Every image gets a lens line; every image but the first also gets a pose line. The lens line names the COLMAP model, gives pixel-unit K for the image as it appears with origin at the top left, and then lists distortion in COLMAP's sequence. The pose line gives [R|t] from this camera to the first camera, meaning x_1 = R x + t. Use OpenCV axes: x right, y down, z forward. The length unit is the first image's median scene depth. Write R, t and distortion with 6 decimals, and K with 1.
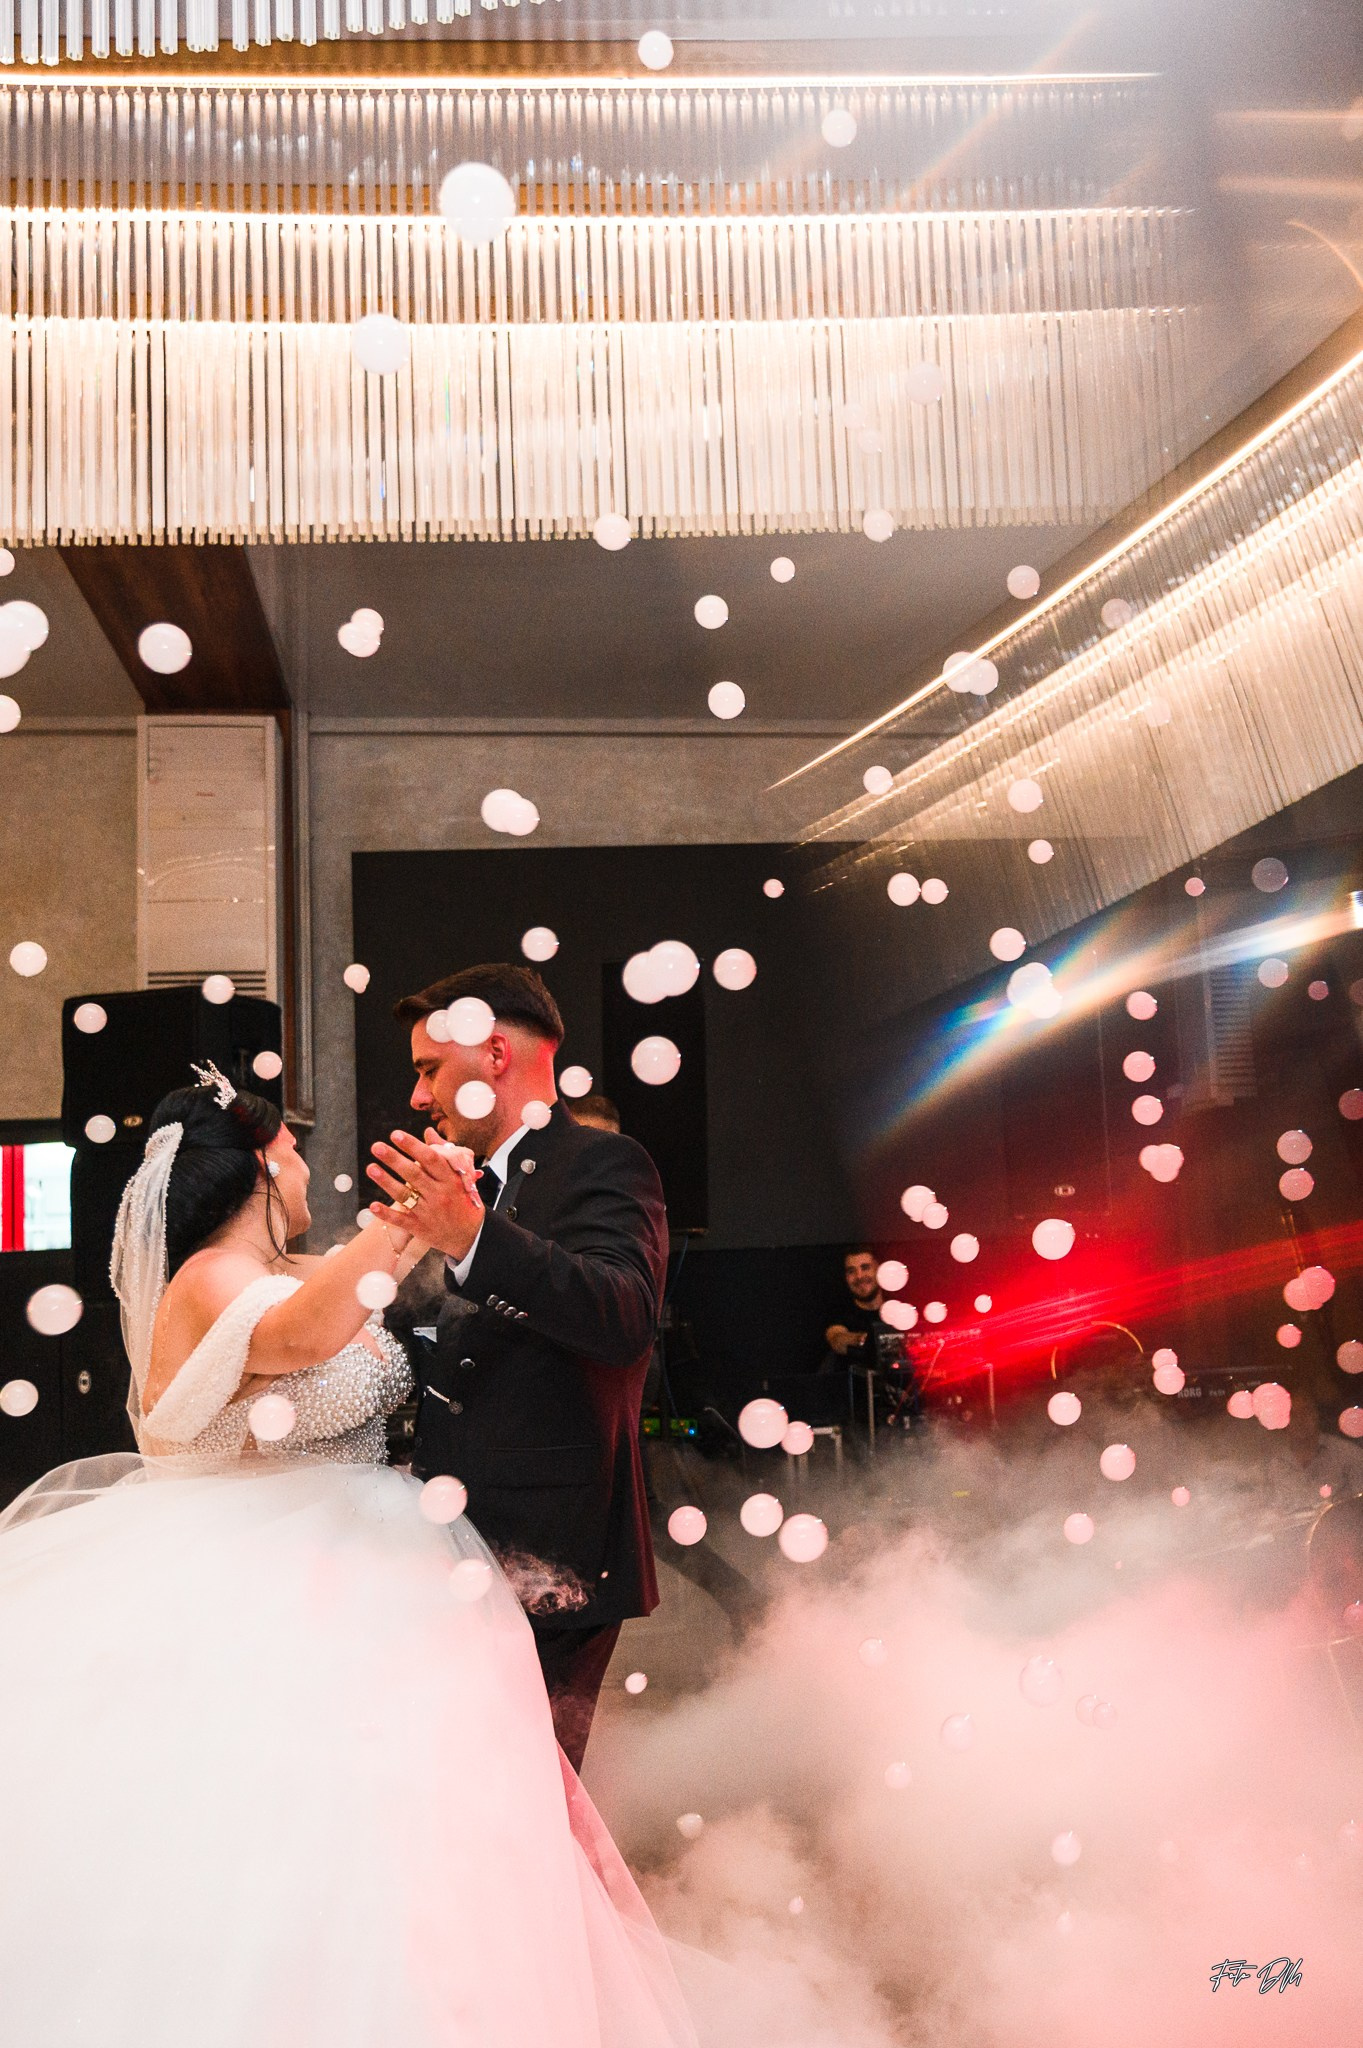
lens RADIAL K [[1553.0, 0, 615.7], [0, 1553.0, 1217.1], [0, 0, 1]] dist [0.010316, 0.012803]
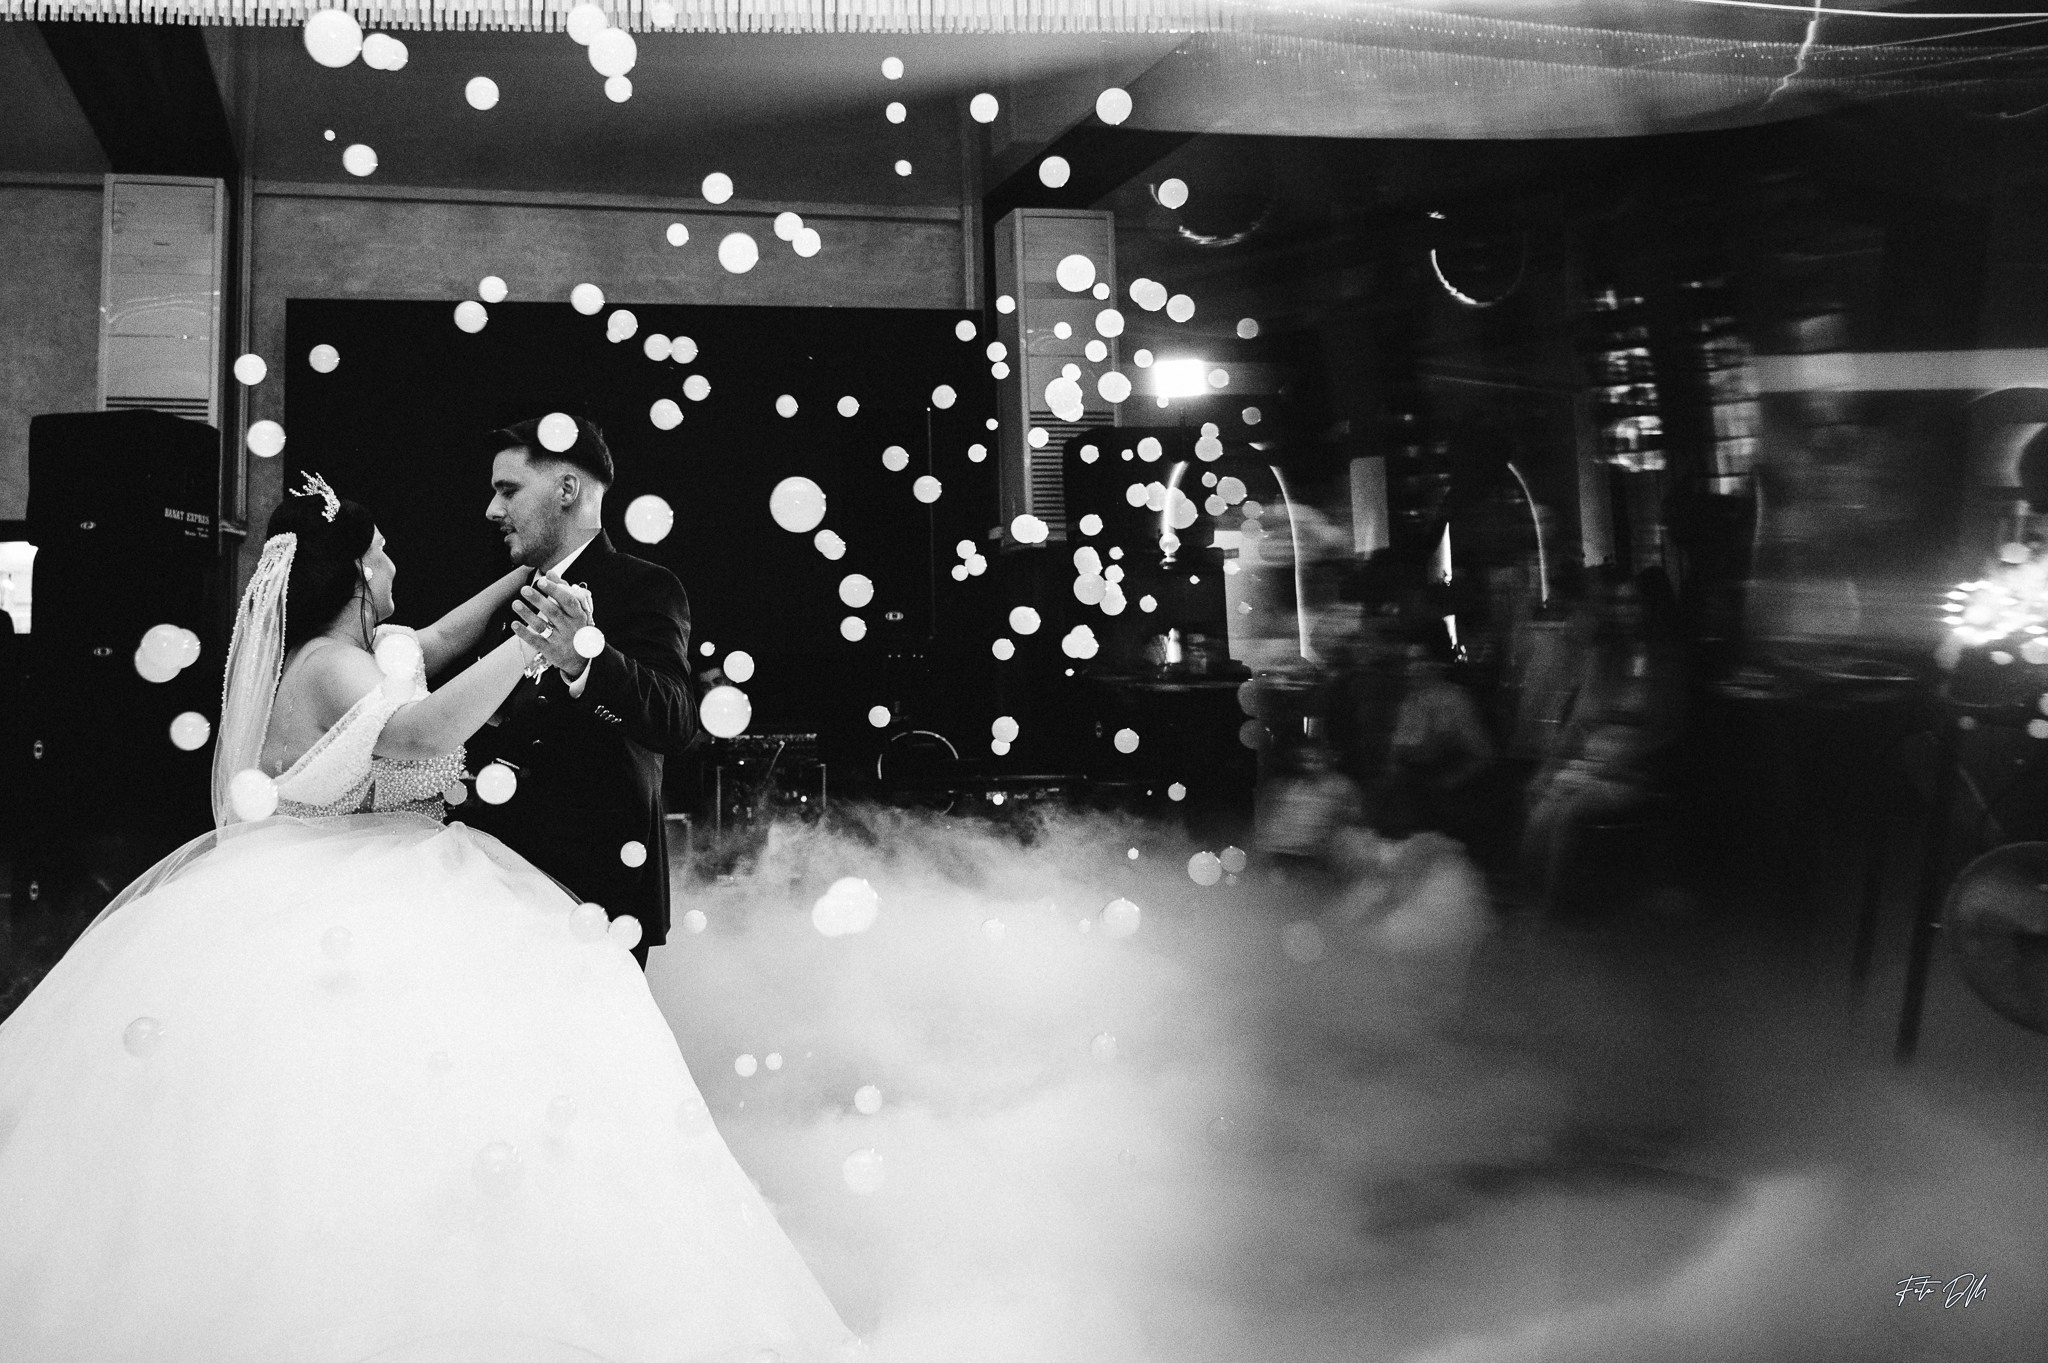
lens RADIAL K [[1353.4, 0, 1019.6], [0, 1353.4, 680.5], [0, 0, 1]] dist [0.017291, 0.009275]
pose [[0.998494, 0.041037, -0.036422, 0.422803], [-0.039881, 0.998694, 0.031924, -0.005894], [0.037684, -0.030423, 0.998826, -0.000865]]
